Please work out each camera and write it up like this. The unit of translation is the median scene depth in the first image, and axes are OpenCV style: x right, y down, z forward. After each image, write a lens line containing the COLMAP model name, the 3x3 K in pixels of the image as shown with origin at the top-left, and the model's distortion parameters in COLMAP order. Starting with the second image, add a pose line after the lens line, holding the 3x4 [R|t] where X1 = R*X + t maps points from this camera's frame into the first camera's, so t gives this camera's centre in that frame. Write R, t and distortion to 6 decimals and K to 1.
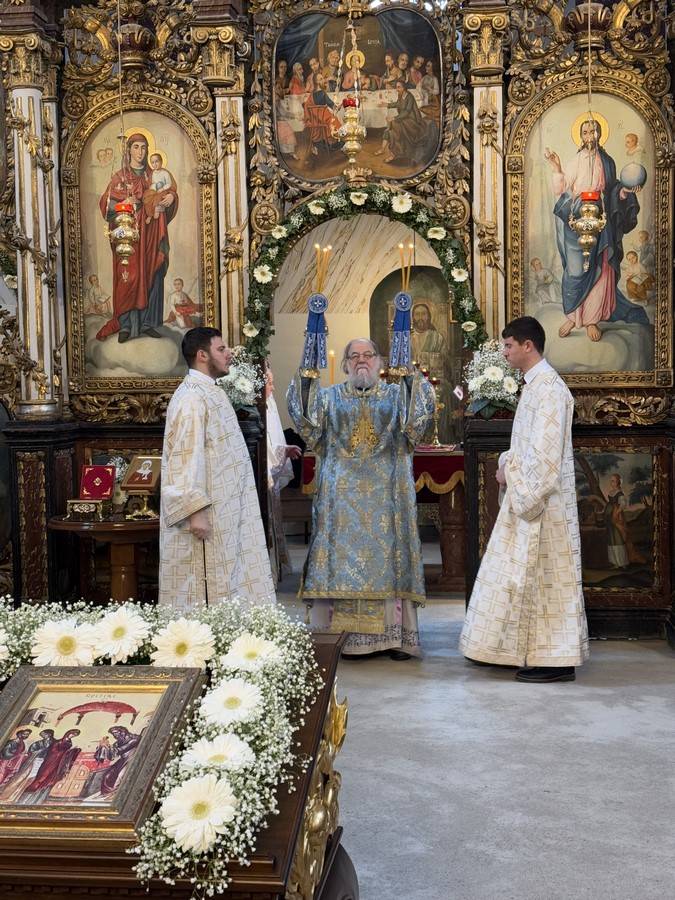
lens RADIAL K [[1247.0, 0, 344.2], [0, 1247.0, 447.3], [0, 0, 1]] dist [0.125301, 0.000000]
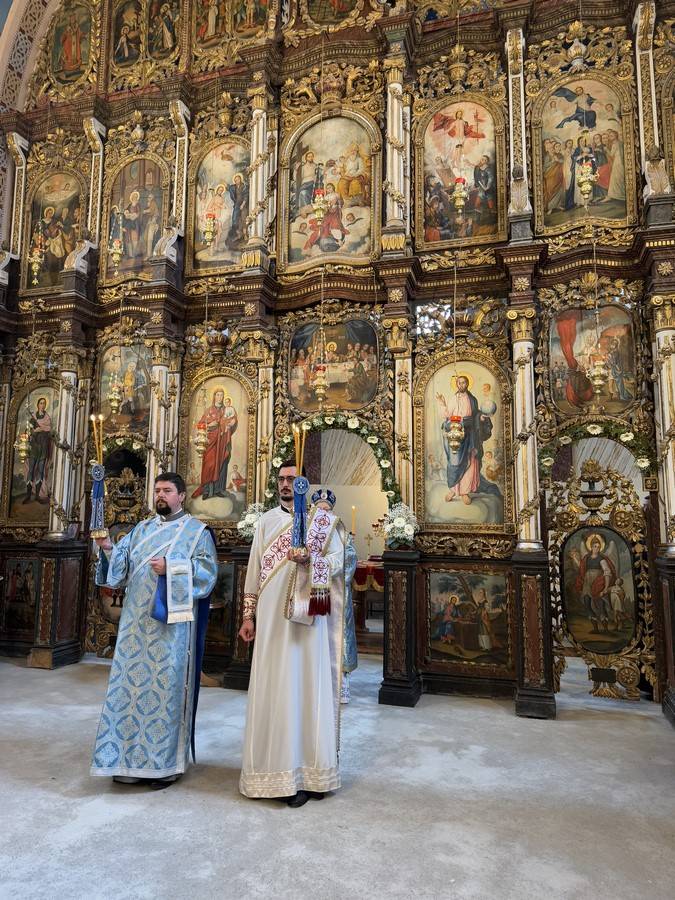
lens RADIAL K [[630.7, 0, 333.8], [0, 630.7, 437.2], [0, 0, 1]] dist [0.051731, -0.066051]
pose [[0.982947, 0.000251, -0.183891, 0.180008], [-0.033922, 0.983086, -0.179978, -0.016304], [0.180735, 0.183147, 0.966329, 0.149502]]
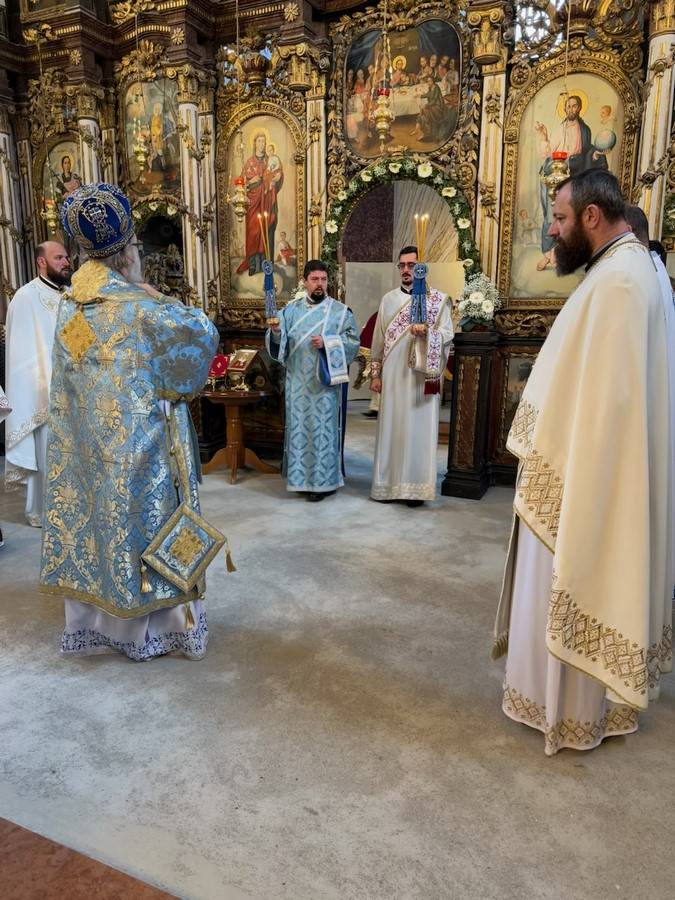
lens RADIAL K [[630.7, 0, 339.3], [0, 630.7, 446.9], [0, 0, 1]] dist [0.051731, -0.066051]
pose [[0.954930, 0.080839, -0.285610, 0.180060], [-0.034251, 0.985783, 0.164496, -0.006248], [0.294847, -0.147300, 0.944123, 0.264730]]
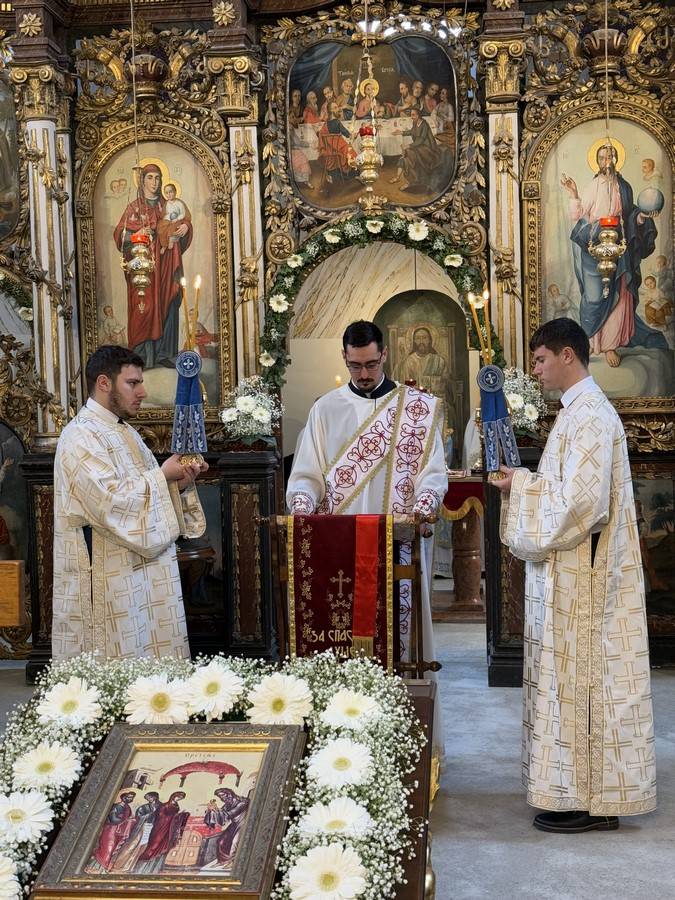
lens RADIAL K [[1247.0, 0, 332.5], [0, 1247.0, 455.6], [0, 0, 1]] dist [0.125301, 0.000000]
pose [[0.999924, -0.011489, 0.004516, -0.028489], [0.011530, 0.999893, -0.009038, -0.007887], [-0.004411, 0.009089, 0.999949, 0.006206]]
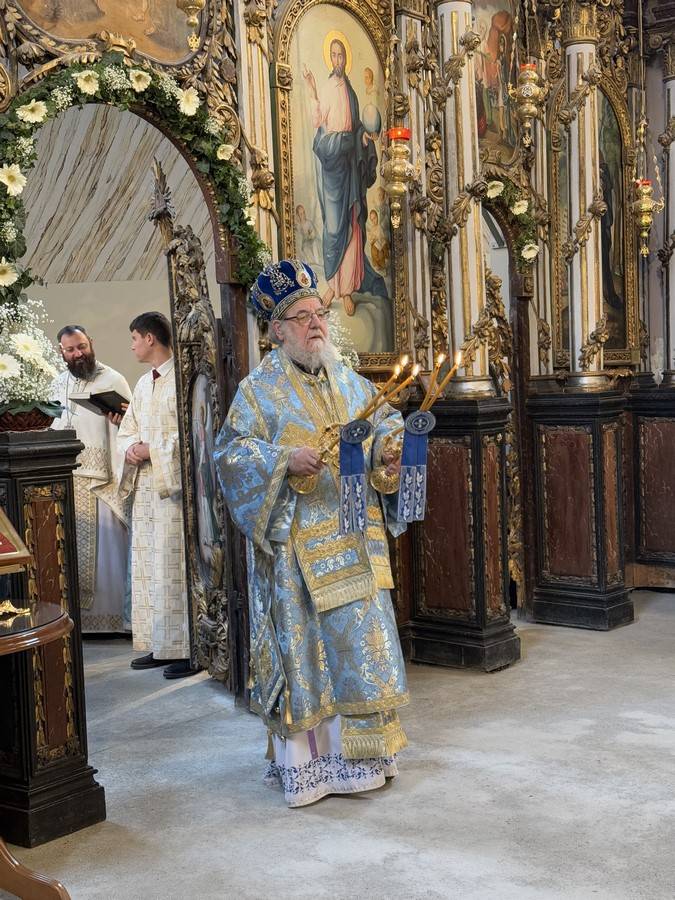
lens RADIAL K [[1247.0, 0, 342.6], [0, 1247.0, 457.0], [0, 0, 1]] dist [0.125301, 0.000000]
pose [[0.555619, -0.059110, 0.829333, -0.486007], [0.067735, 0.997372, 0.025708, -0.013818], [-0.828673, 0.041891, 0.558163, 0.553752]]
